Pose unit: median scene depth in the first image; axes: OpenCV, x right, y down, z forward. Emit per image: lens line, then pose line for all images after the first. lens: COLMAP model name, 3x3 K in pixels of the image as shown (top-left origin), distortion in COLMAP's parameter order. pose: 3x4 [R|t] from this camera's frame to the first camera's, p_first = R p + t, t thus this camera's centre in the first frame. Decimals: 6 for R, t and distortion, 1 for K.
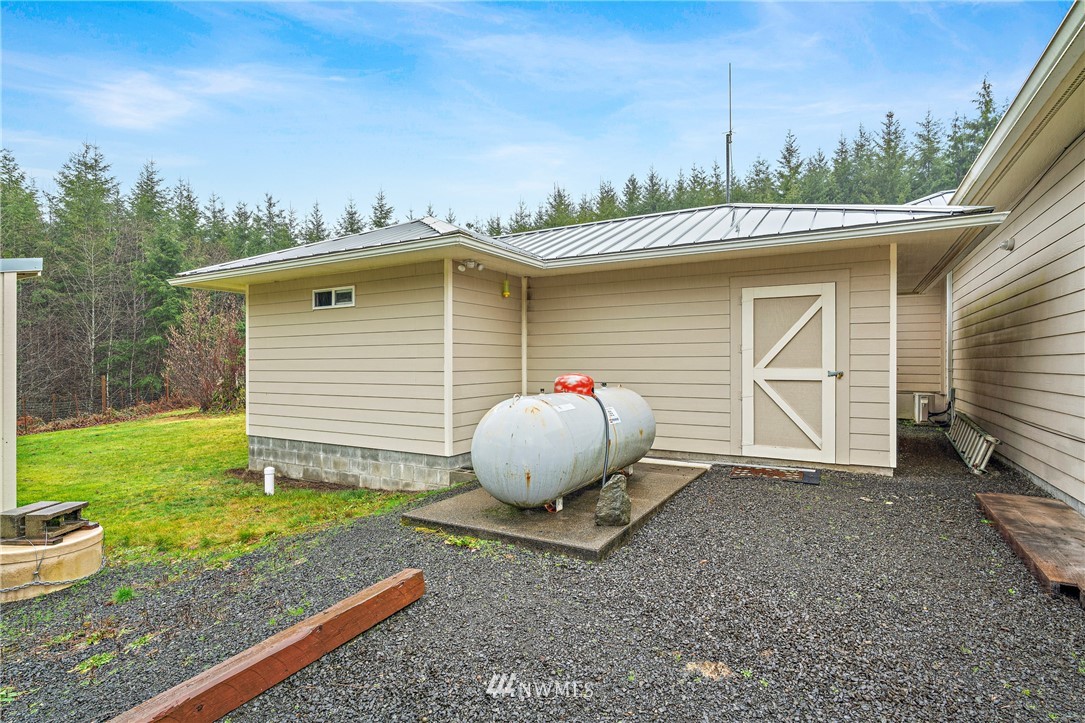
lens RADIAL K [[543.0, 0, 536.8], [0, 543.0, 365.3], [0, 0, 1]] dist [0.002956, 0.001058]
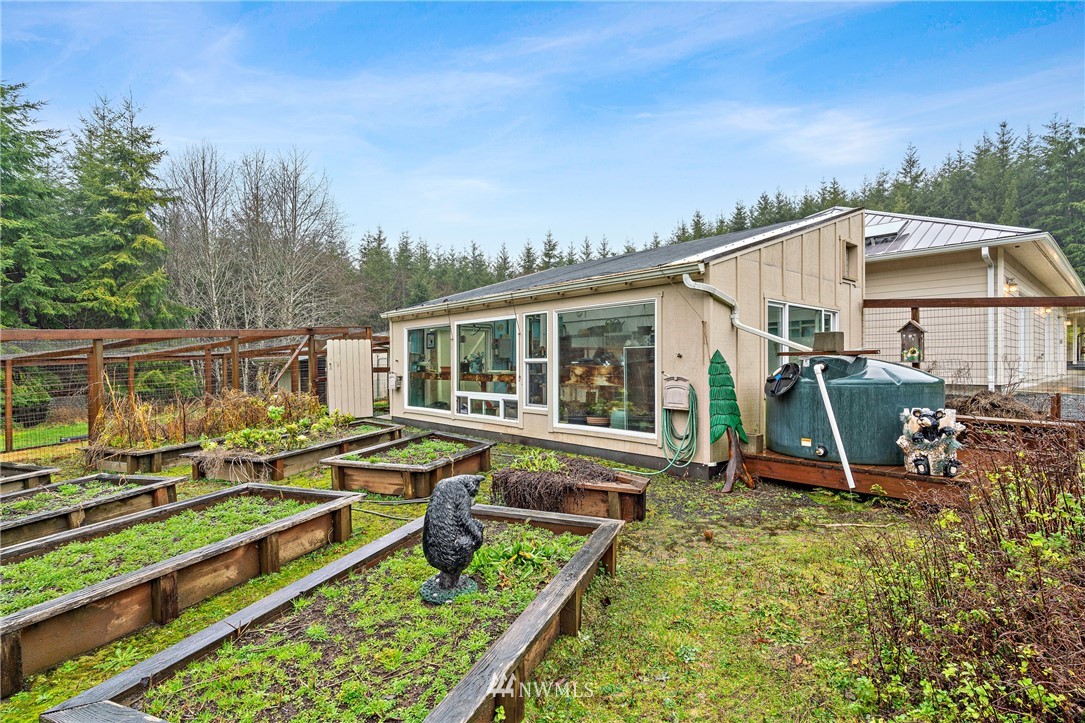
lens RADIAL K [[543.0, 0, 536.8], [0, 543.0, 365.3], [0, 0, 1]] dist [0.002956, 0.001058]
pose [[0.951580, -0.004118, -0.307372, 0.097934], [0.003812, 0.999991, -0.001596, 0.011317], [0.307376, 0.000347, 0.951588, -0.293952]]
